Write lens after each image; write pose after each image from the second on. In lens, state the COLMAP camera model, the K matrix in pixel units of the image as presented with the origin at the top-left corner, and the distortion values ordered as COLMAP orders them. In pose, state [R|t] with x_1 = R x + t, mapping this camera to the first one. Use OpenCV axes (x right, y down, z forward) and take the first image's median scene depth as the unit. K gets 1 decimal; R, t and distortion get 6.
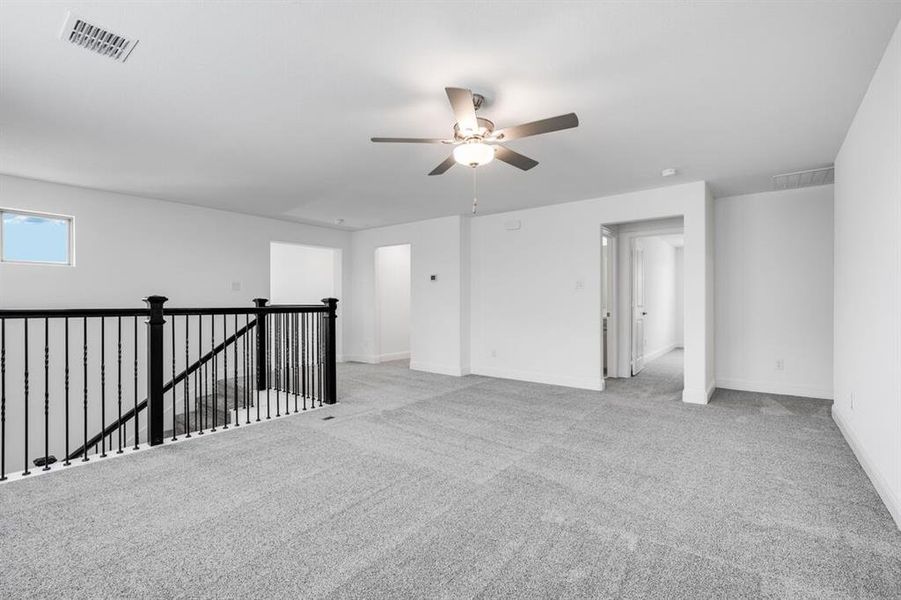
lens RADIAL K [[395.1, 0, 450.5], [0, 395.1, 300.0], [0, 0, 1]] dist [-0.000146, 0.000089]
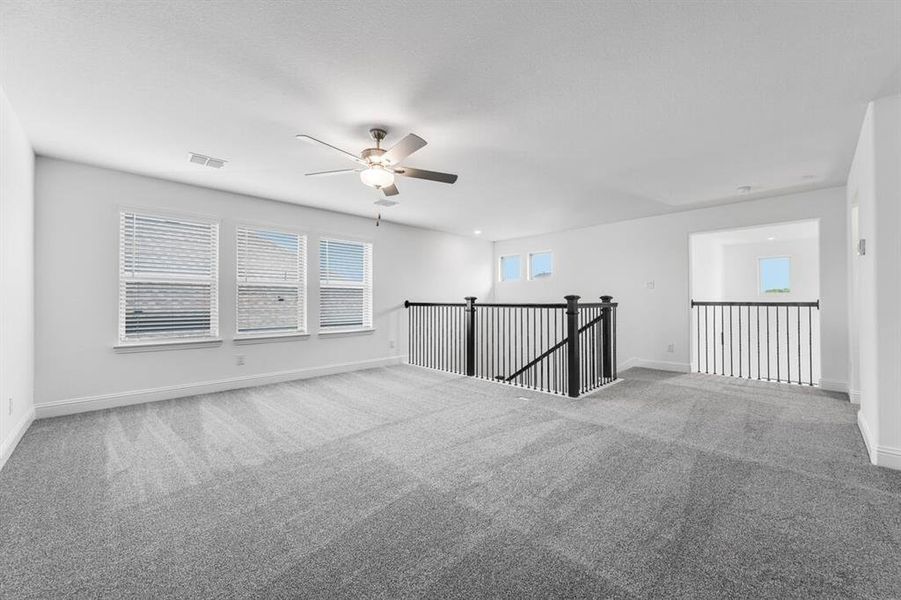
lens RADIAL K [[366.1, 0, 456.0], [0, 366.1, 300.6], [0, 0, 1]] dist [-0.001463, -0.000123]
pose [[-0.130194, 0.004511, -0.991478, 0.709485], [0.006393, 0.999973, 0.003710, 0.002858], [0.991468, -0.005856, -0.130219, 0.835060]]
